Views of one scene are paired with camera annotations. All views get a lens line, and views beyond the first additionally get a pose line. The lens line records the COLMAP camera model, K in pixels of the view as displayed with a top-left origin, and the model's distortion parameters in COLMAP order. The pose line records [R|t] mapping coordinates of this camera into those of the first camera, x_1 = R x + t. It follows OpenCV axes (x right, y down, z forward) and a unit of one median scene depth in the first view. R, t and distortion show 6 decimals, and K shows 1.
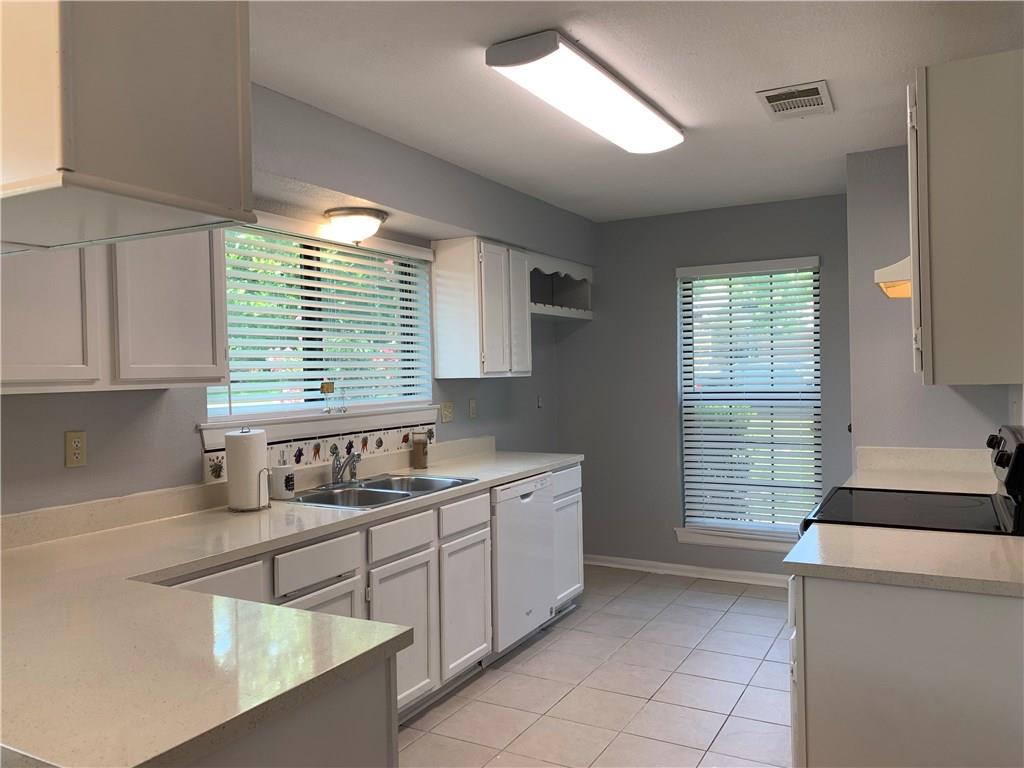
lens RADIAL K [[798.8, 0, 514.5], [0, 798.8, 381.4], [0, 0, 1]] dist [0.027370, -0.011524]
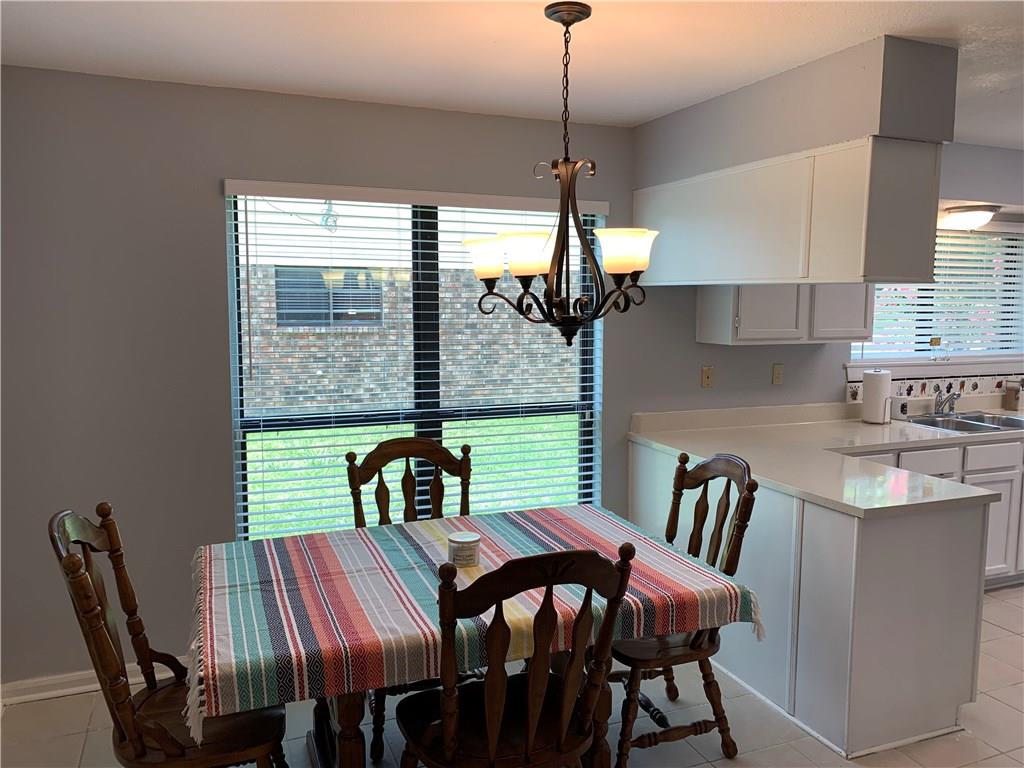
lens RADIAL K [[798.8, 0, 513.8], [0, 798.8, 374.3], [0, 0, 1]] dist [0.027370, -0.011524]
pose [[0.780279, 0.086667, -0.619398, 0.055673], [-0.033193, 0.994695, 0.097364, -0.047459], [0.624551, -0.055411, 0.779016, -0.509976]]
